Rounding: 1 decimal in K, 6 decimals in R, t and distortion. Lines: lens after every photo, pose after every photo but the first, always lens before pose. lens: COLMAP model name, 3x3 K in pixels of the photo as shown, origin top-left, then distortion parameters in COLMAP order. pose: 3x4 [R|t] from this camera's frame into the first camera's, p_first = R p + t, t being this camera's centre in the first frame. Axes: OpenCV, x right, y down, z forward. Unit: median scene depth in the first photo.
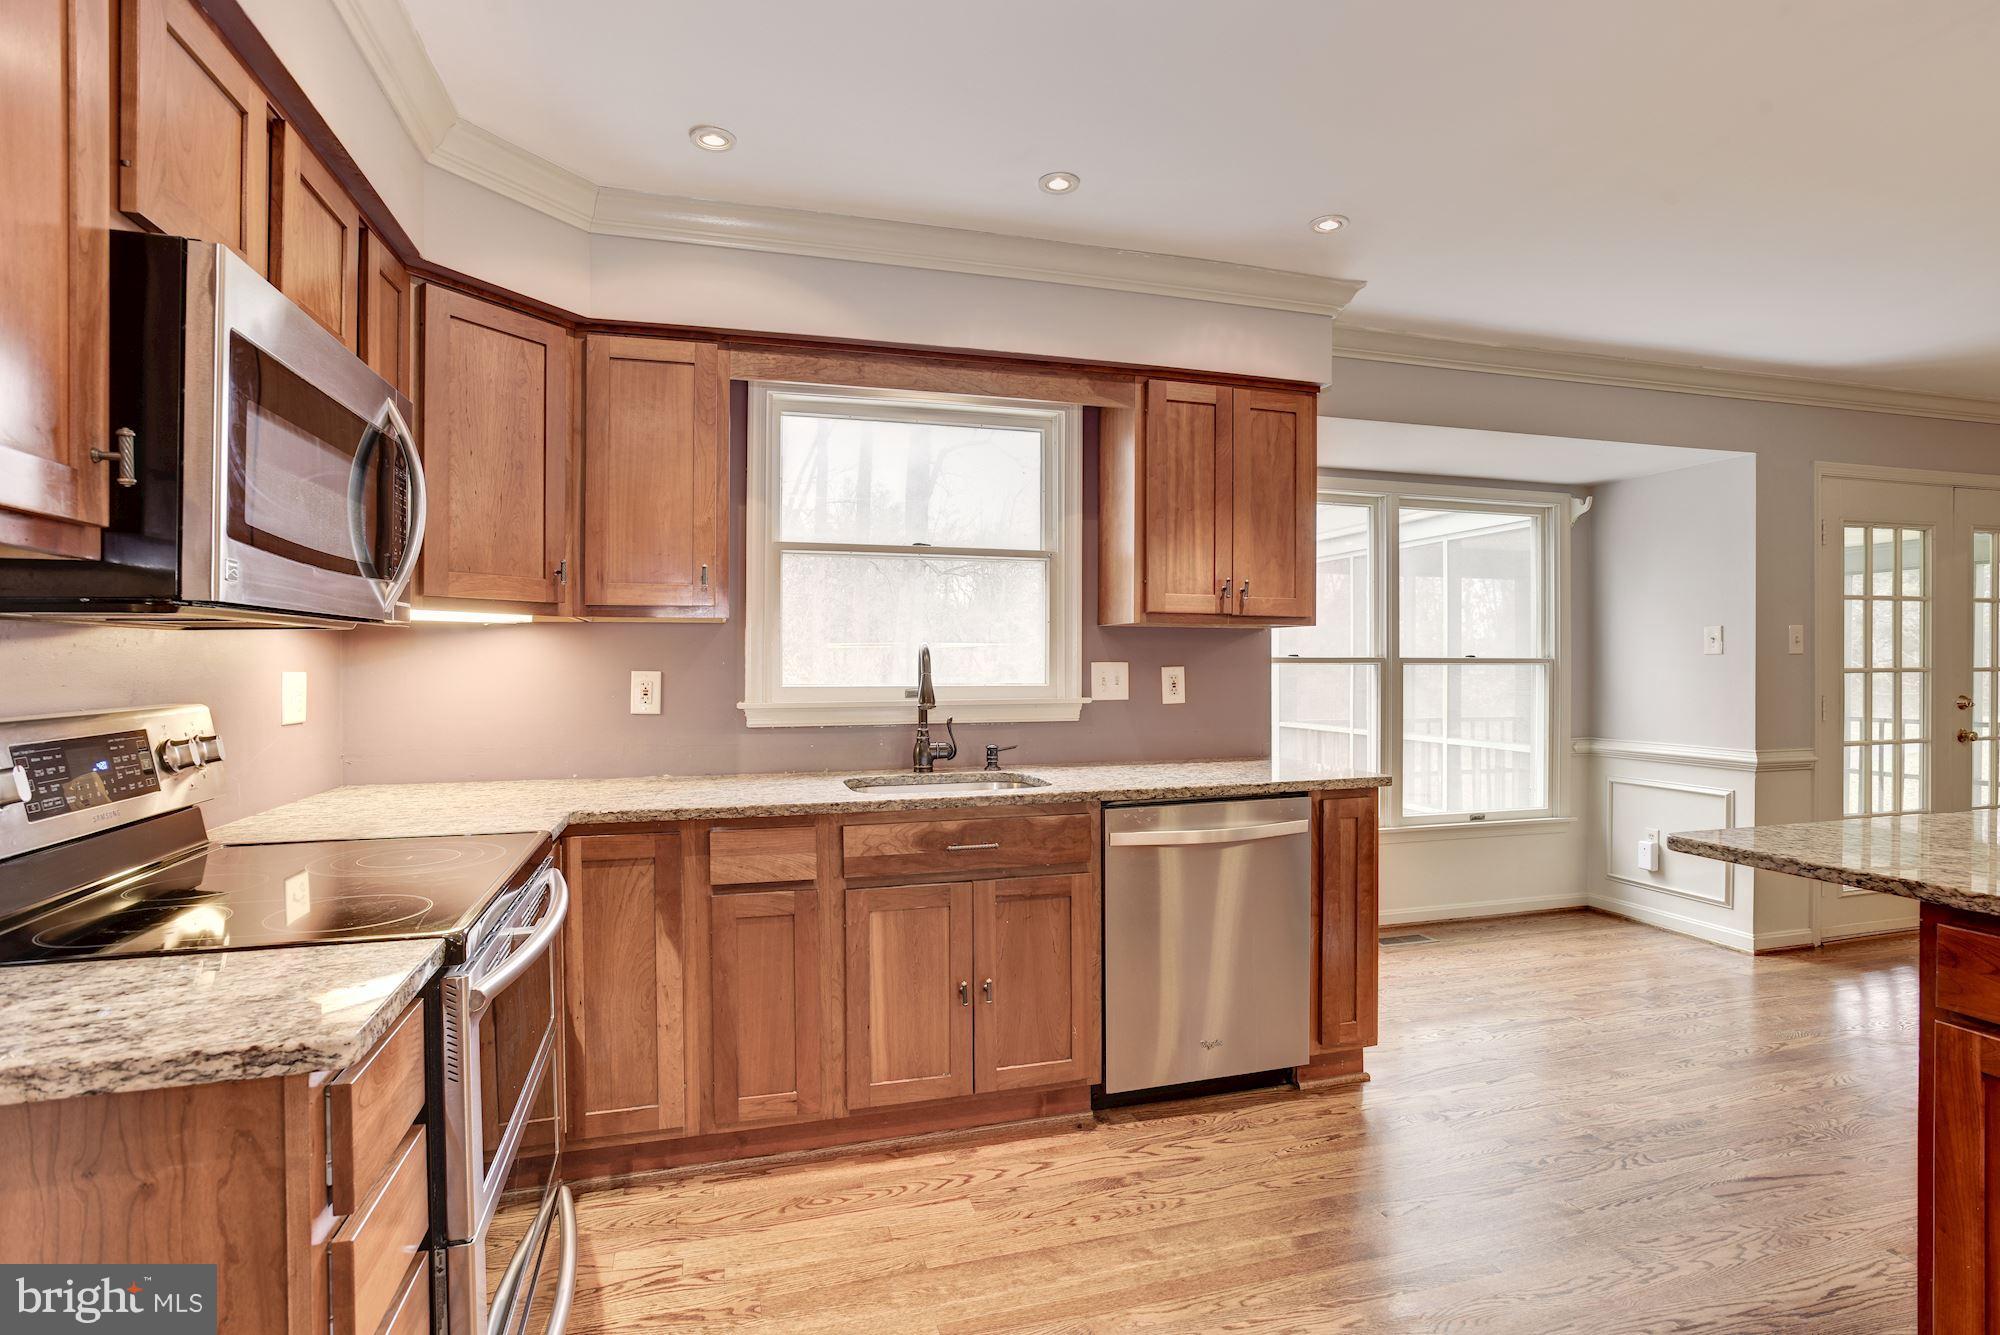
lens RADIAL K [[970.4, 0, 1012.9], [0, 970.4, 669.0], [0, 0, 1]] dist [-0.061658, 0.030418]
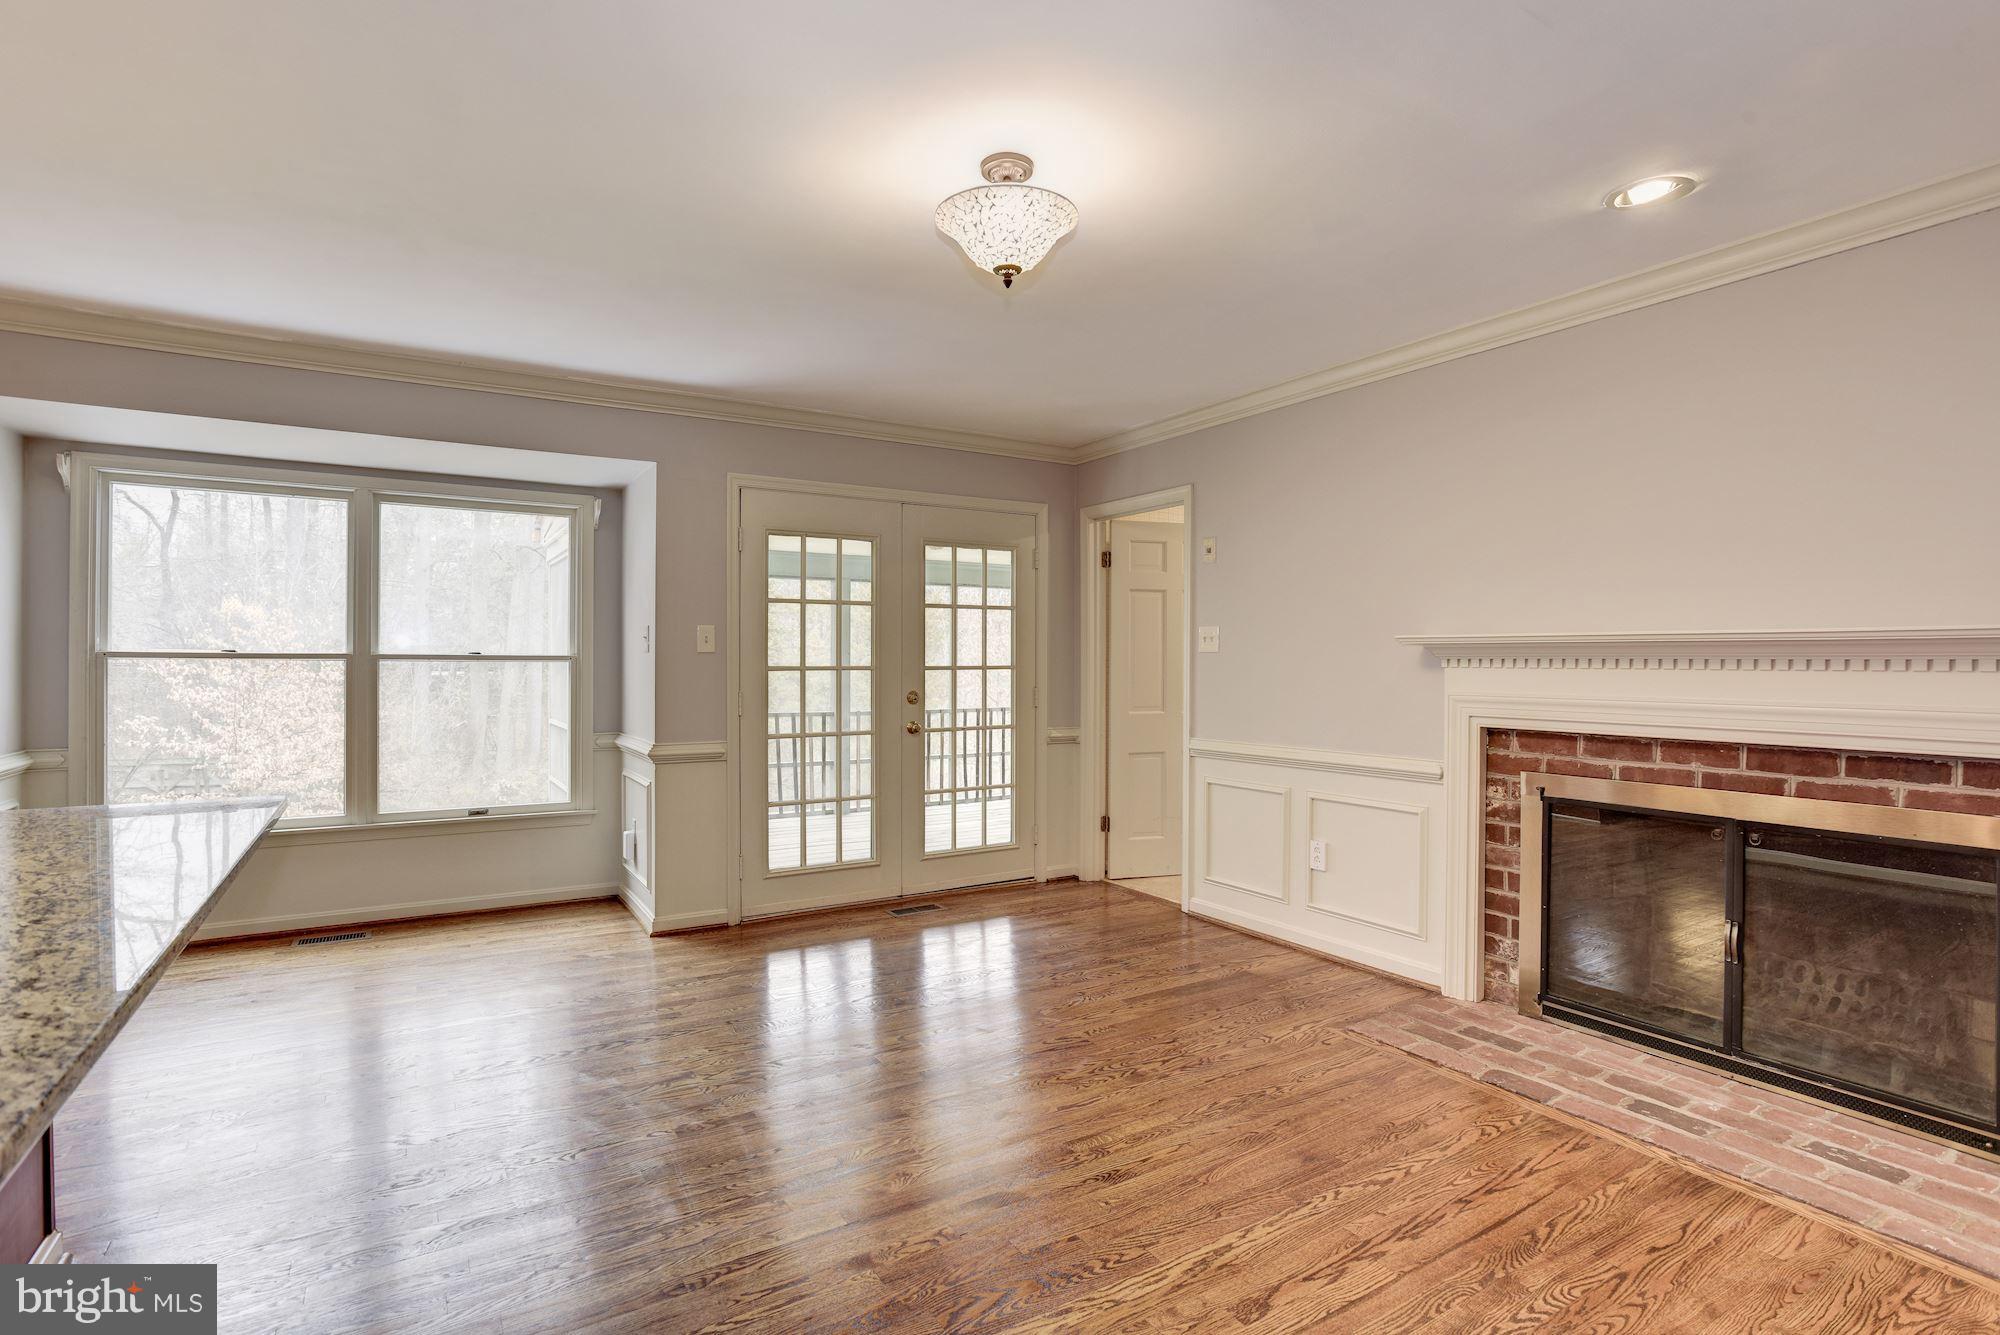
lens RADIAL K [[970.4, 0, 1012.9], [0, 970.4, 669.0], [0, 0, 1]] dist [-0.061658, 0.030418]
pose [[0.960689, 0.003965, 0.277598, 1.229767], [-0.005376, 0.999976, 0.004322, -0.006280], [-0.277575, -0.005644, 0.960688, -0.202056]]
